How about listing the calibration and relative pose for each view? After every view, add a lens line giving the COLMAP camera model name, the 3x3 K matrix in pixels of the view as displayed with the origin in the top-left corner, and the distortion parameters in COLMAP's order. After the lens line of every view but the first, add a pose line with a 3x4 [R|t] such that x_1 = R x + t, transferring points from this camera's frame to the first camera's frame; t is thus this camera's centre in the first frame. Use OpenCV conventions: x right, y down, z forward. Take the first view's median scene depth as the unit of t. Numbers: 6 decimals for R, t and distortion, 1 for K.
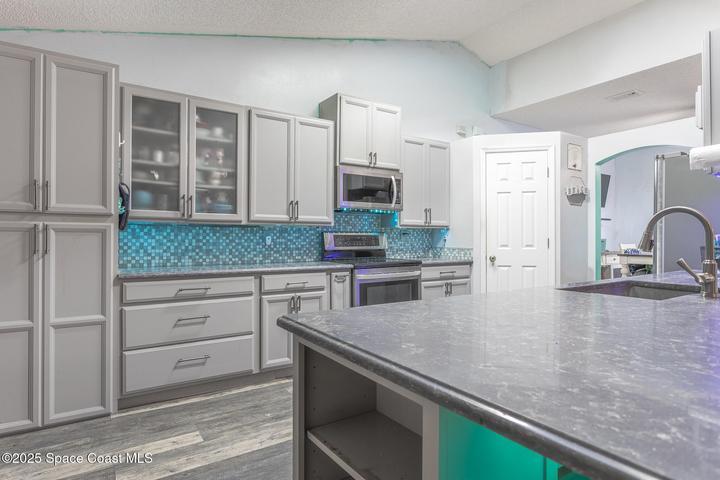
lens RADIAL K [[409.6, 0, 358.7], [0, 409.6, 238.9], [0, 0, 1]] dist [0.003666, 0.000270]
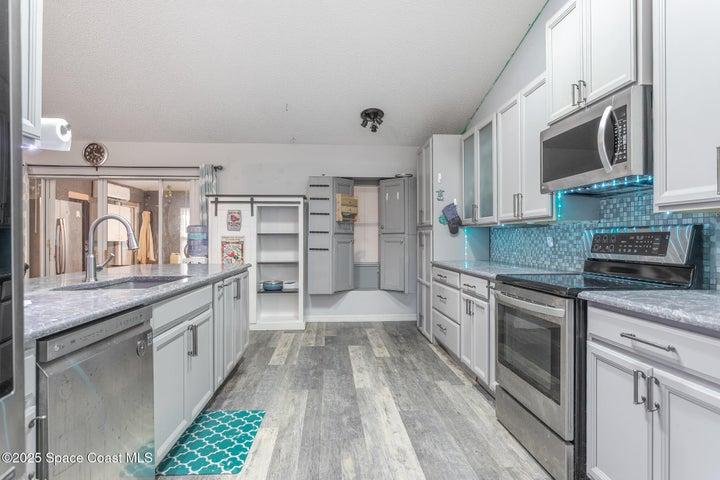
lens RADIAL K [[409.6, 0, 358.5], [0, 409.6, 238.1], [0, 0, 1]] dist [0.003666, 0.000270]
pose [[-0.496803, -0.003336, -0.867857, 0.839630], [-0.002503, 0.999994, -0.002412, -0.000890], [0.867860, 0.000974, -0.496808, 1.302119]]
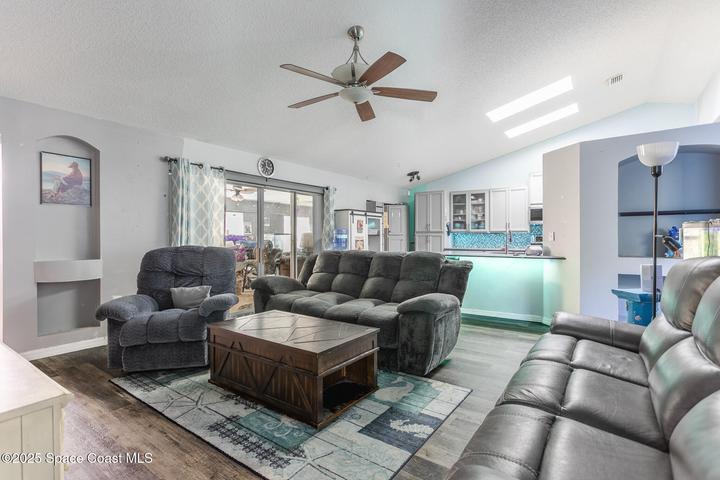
lens RADIAL K [[351.6, 0, 355.8], [0, 351.6, 239.1], [0, 0, 1]] dist [-0.001972, -0.000201]
pose [[0.343393, -0.000085, -0.939192, 1.696357], [-0.000319, 1.000000, -0.000208, 0.005905], [0.939192, 0.000371, 0.343393, -0.649282]]
